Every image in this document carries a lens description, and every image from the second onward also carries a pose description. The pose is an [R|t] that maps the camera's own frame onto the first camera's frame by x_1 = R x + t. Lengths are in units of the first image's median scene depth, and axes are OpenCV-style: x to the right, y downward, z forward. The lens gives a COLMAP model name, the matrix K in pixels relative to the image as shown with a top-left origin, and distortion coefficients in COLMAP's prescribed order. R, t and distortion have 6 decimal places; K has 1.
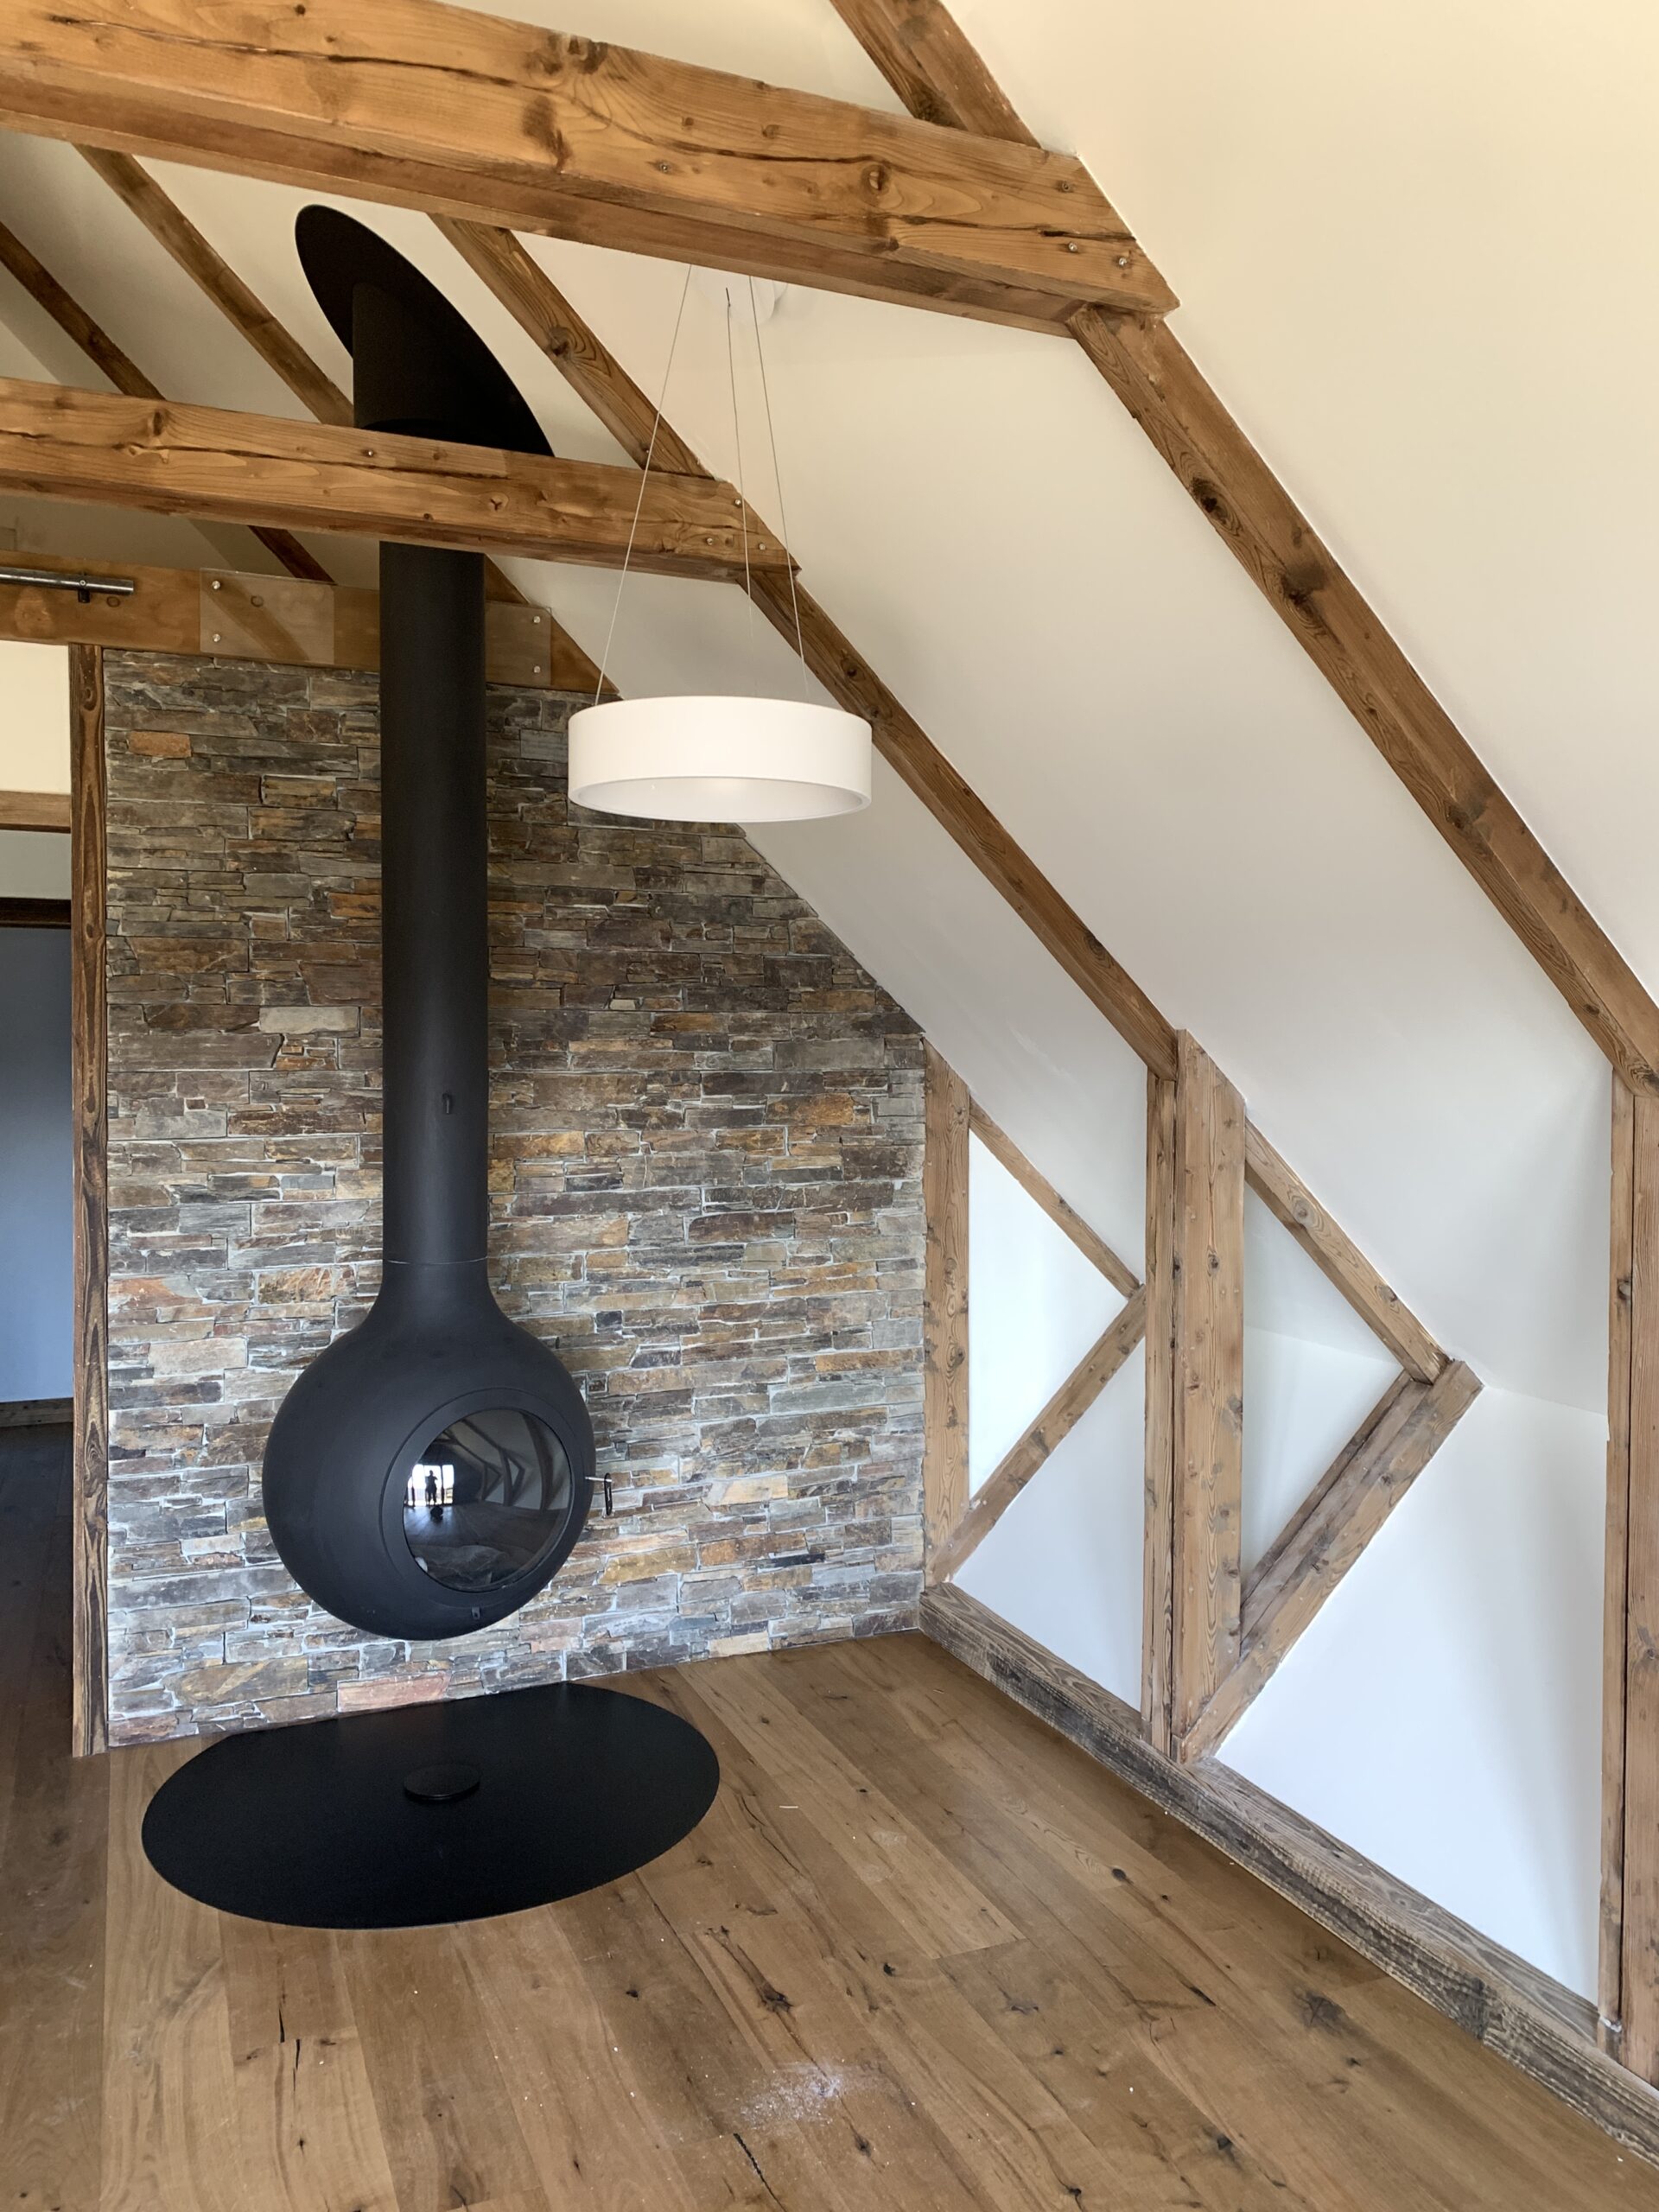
lens RADIAL K [[1675.9, 0, 834.0], [0, 1675.9, 1100.9], [0, 0, 1]] dist [0.162719, -0.370366]
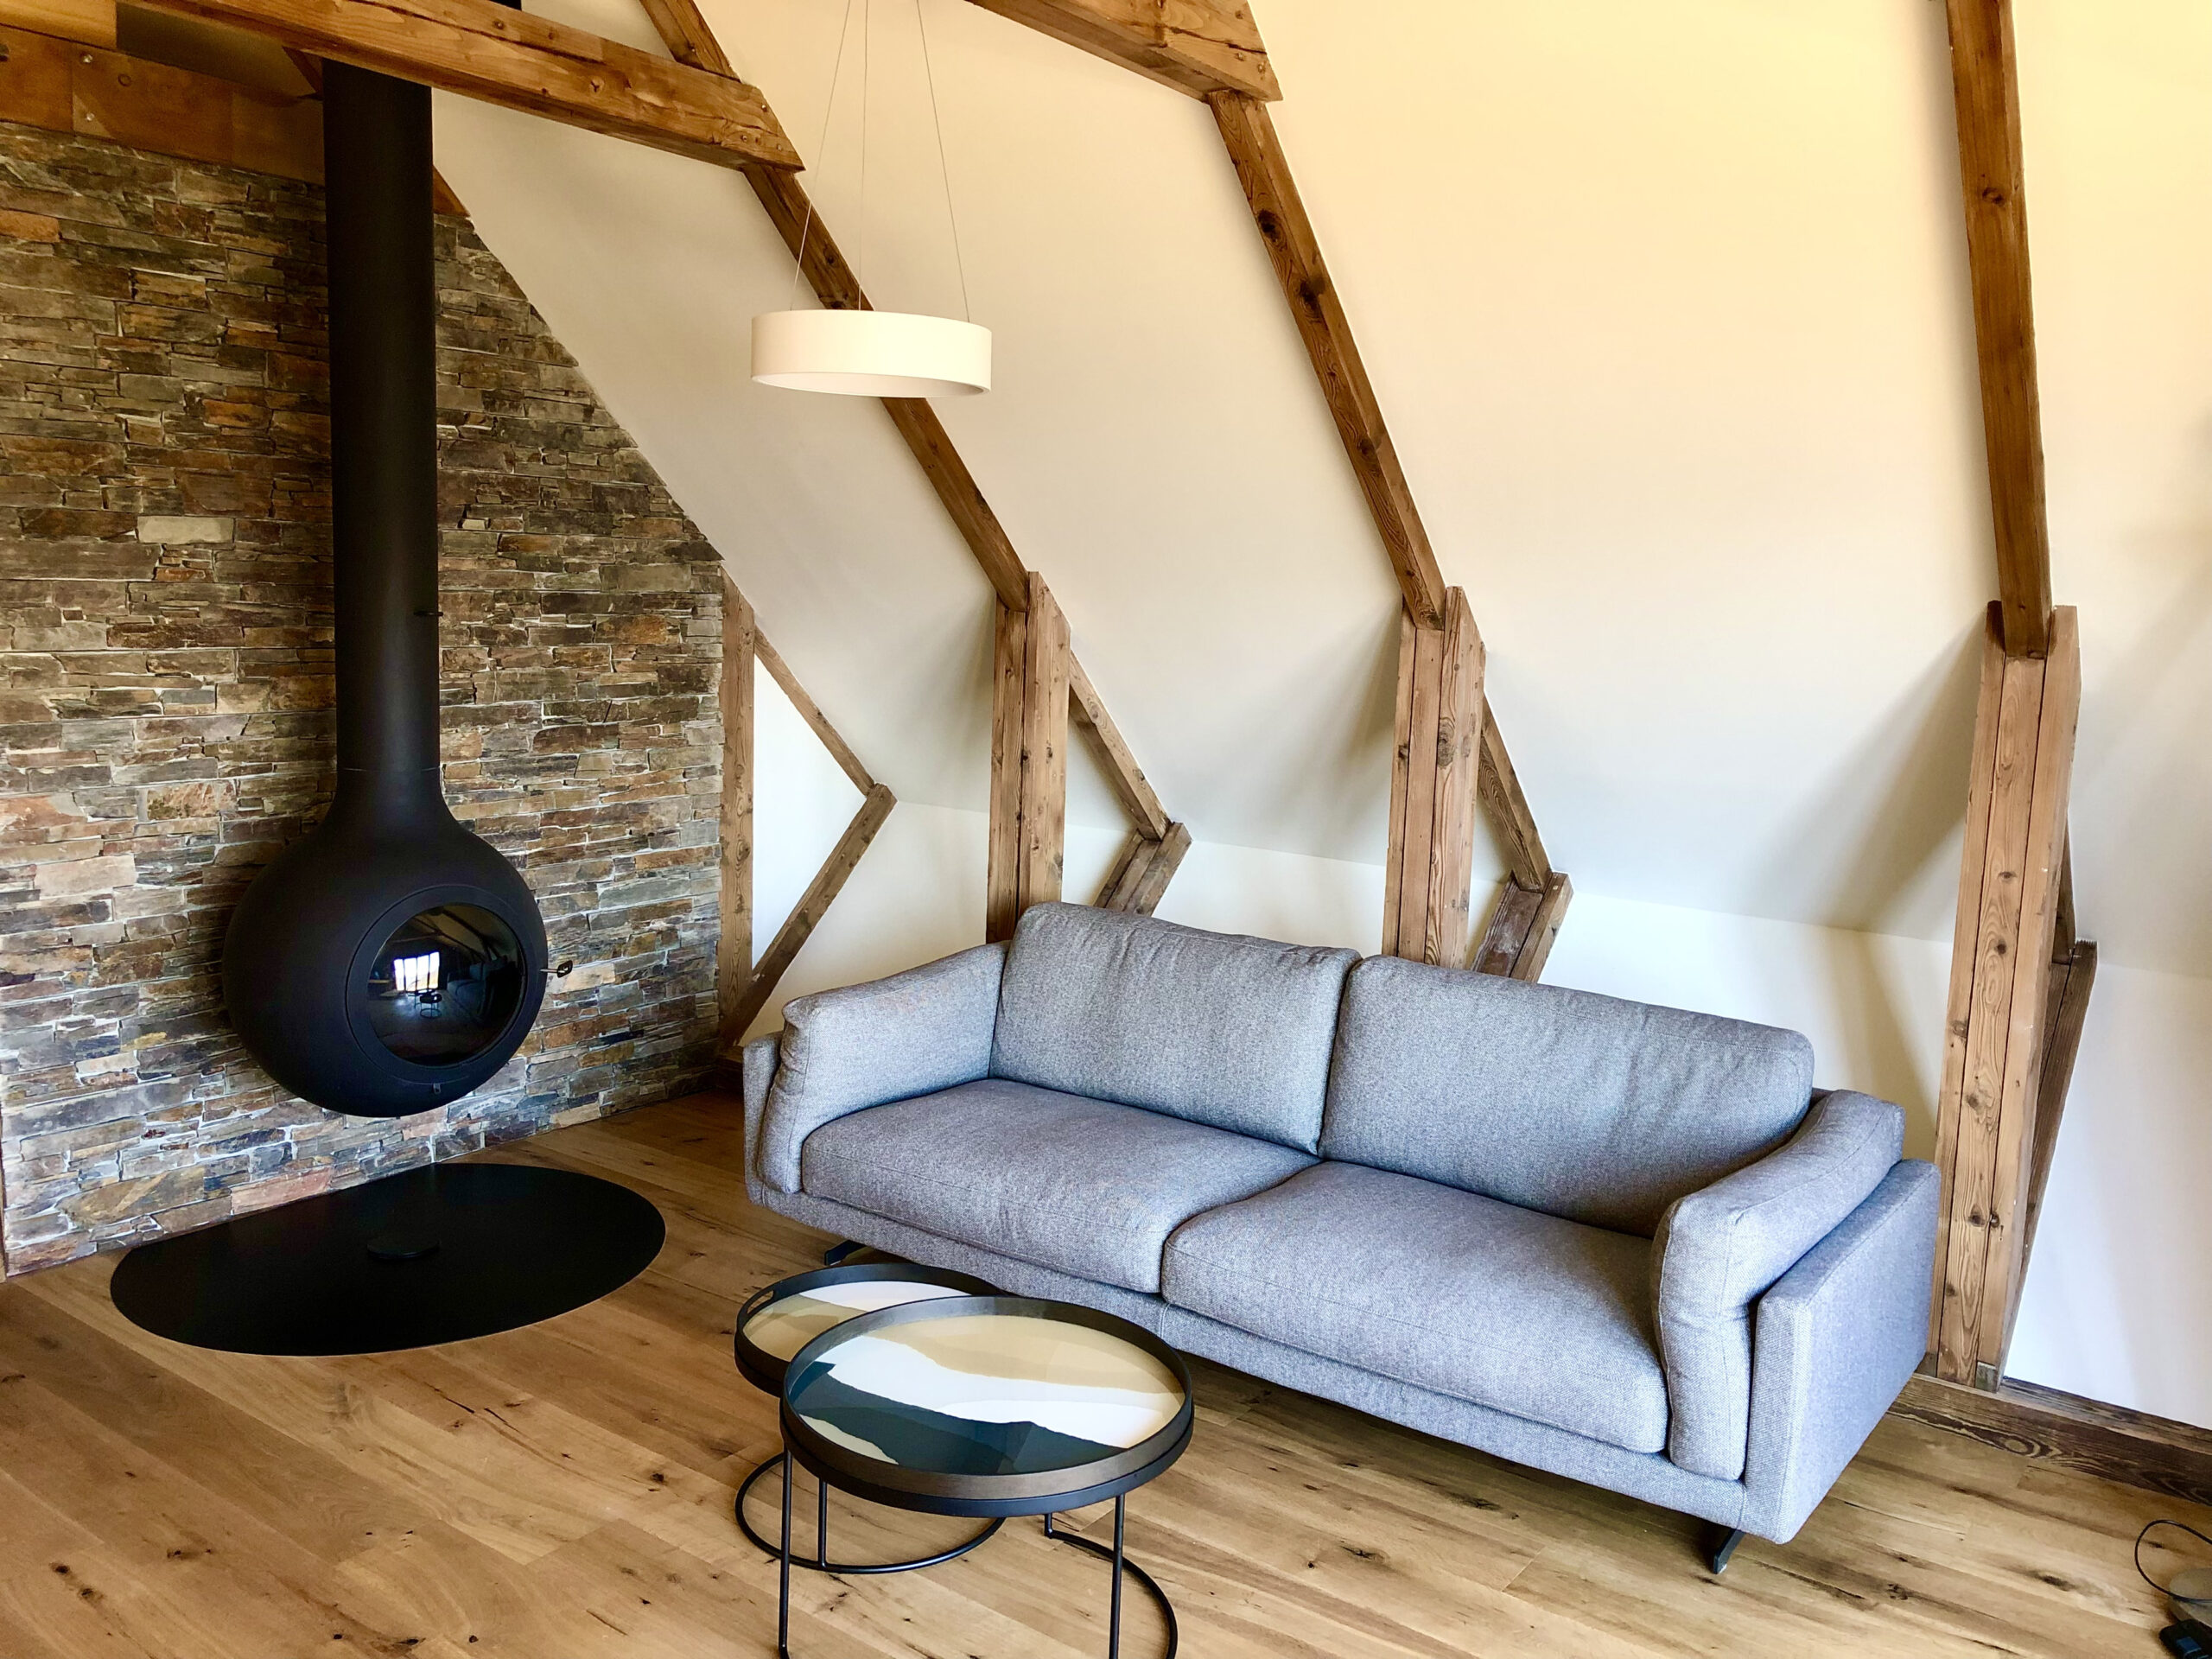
lens RADIAL K [[1795.3, 0, 1106.0], [0, 1795.3, 829.5], [0, 0, 1]] dist [0.082637, -0.070997]
pose [[0.860946, -0.046137, 0.506600, -0.392890], [-0.012038, 0.993752, 0.110960, 0.000505], [-0.508554, -0.101629, 0.855011, -0.184907]]
